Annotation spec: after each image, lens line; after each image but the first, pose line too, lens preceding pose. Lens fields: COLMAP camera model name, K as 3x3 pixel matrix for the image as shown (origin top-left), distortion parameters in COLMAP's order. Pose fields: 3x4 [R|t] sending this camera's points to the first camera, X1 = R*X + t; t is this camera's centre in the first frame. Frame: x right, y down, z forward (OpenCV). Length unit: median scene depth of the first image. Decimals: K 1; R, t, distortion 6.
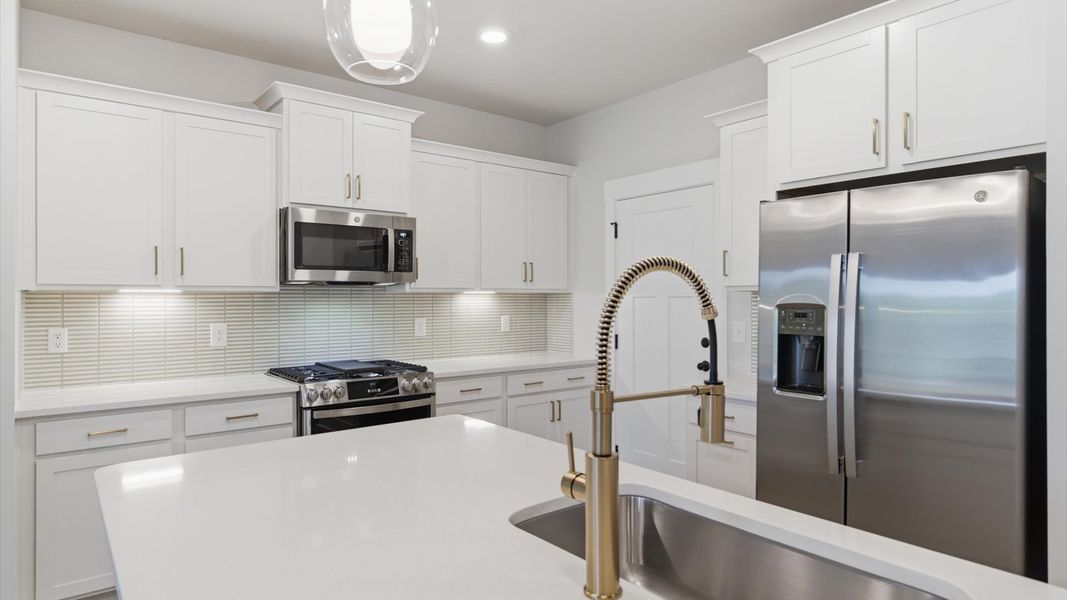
lens RADIAL K [[613.4, 0, 533.0], [0, 613.4, 295.1], [0, 0, 1]] dist [0.008523, -0.008401]
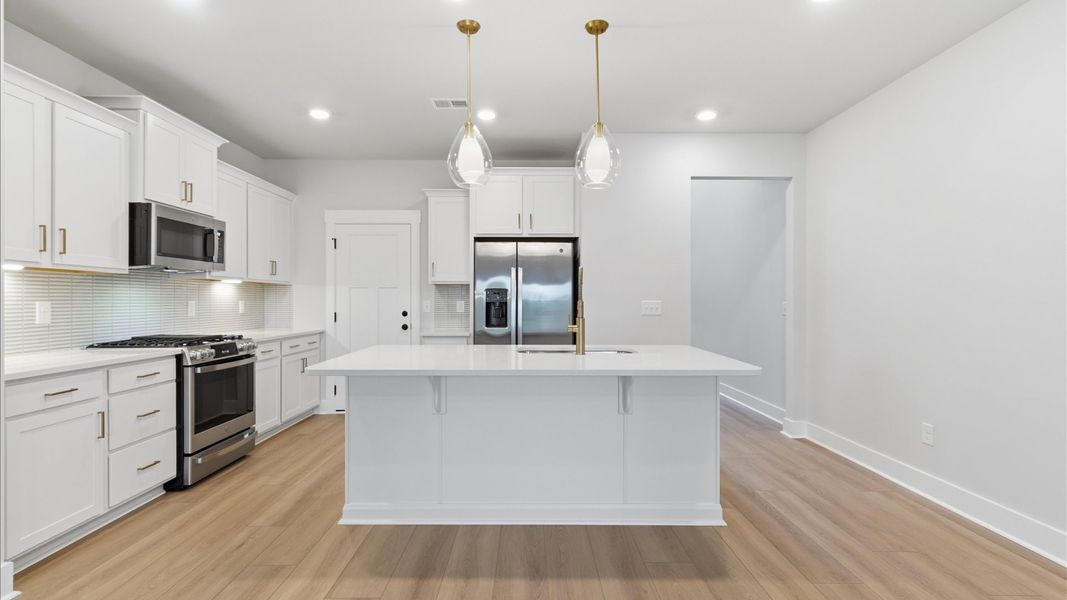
lens RADIAL K [[488.1, 0, 530.0], [0, 488.1, 301.9], [0, 0, 1]] dist [0.015130, -0.006020]
pose [[0.615329, -0.001632, 0.788269, -0.701386], [-0.003878, 0.999979, 0.005098, 0.041031], [-0.788261, -0.006193, 0.615310, -0.172862]]
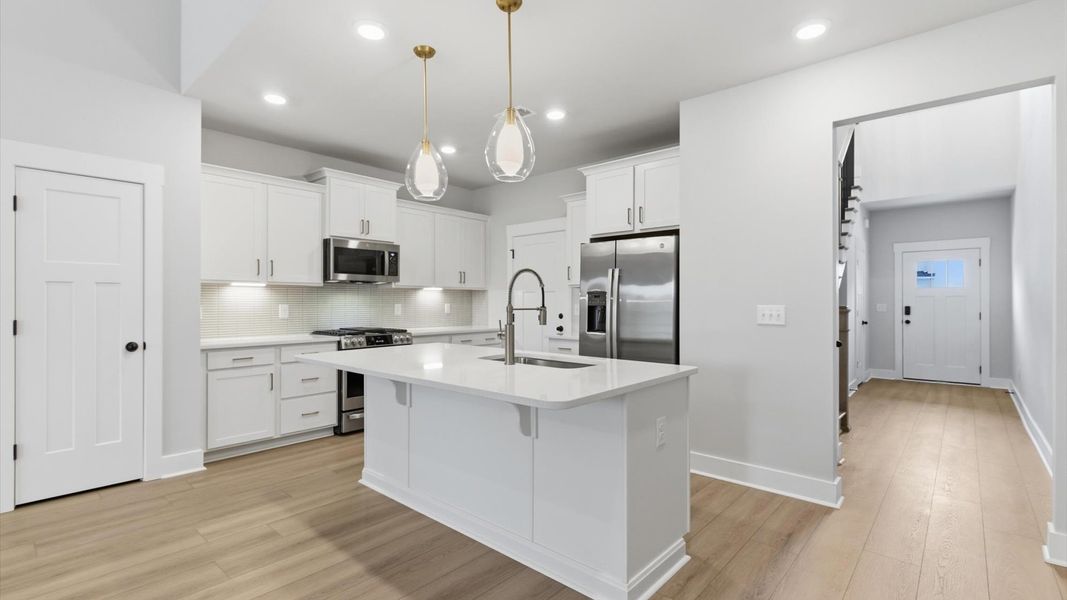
lens RADIAL K [[488.1, 0, 532.5], [0, 488.1, 299.6], [0, 0, 1]] dist [0.015130, -0.006020]
pose [[0.984701, 0.002364, 0.174235, -0.069191], [-0.002110, 0.999996, -0.001644, 0.035176], [-0.174239, 0.001251, 0.984703, -0.499206]]
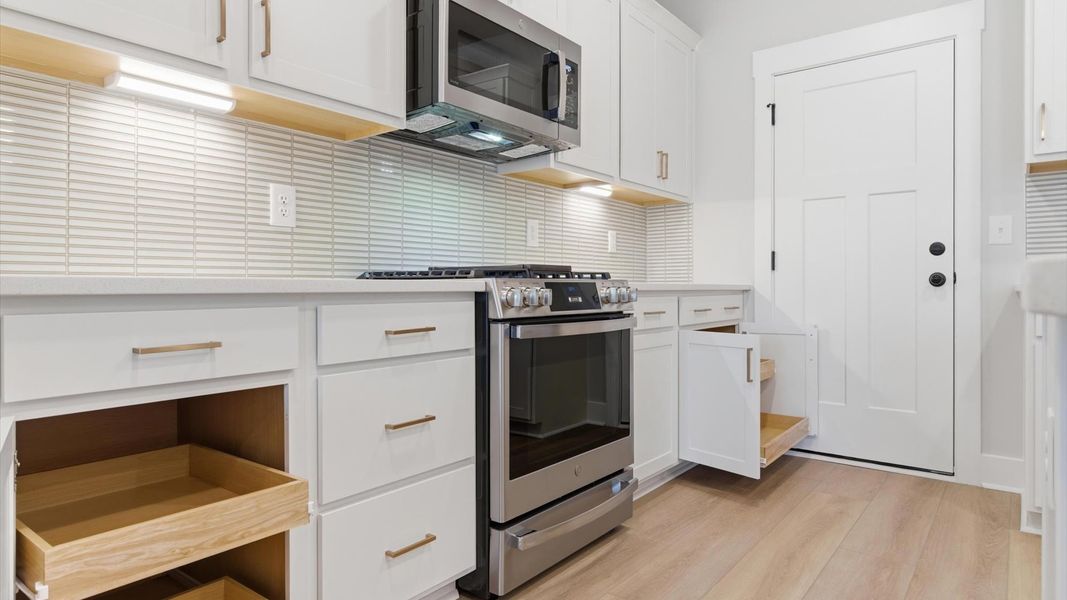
lens RADIAL K [[613.4, 0, 532.0], [0, 613.4, 288.1], [0, 0, 1]] dist [0.008523, -0.008401]
pose [[0.972577, 0.000902, 0.232578, -0.447029], [-0.001524, 0.999996, 0.002494, 0.145438], [-0.232574, -0.002780, 0.972575, 0.434384]]
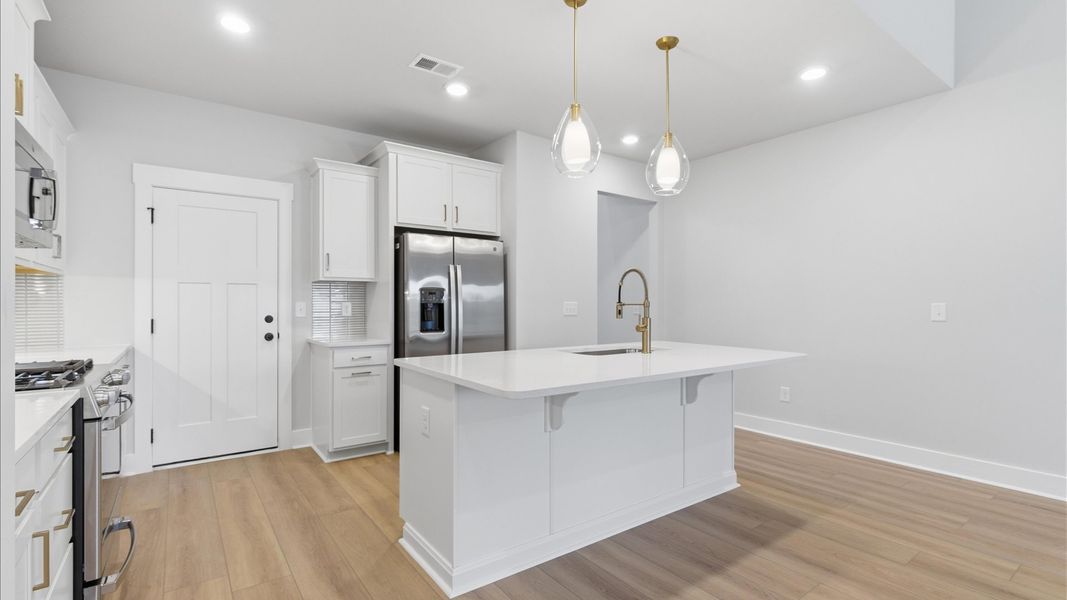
lens RADIAL K [[488.1, 0, 529.0], [0, 488.1, 301.0], [0, 0, 1]] dist [0.015130, -0.006020]
pose [[0.038482, 0.004682, 0.999248, -0.867363], [-0.004208, 0.999981, -0.004523, 0.047893], [-0.999250, -0.004031, 0.038501, 0.465740]]
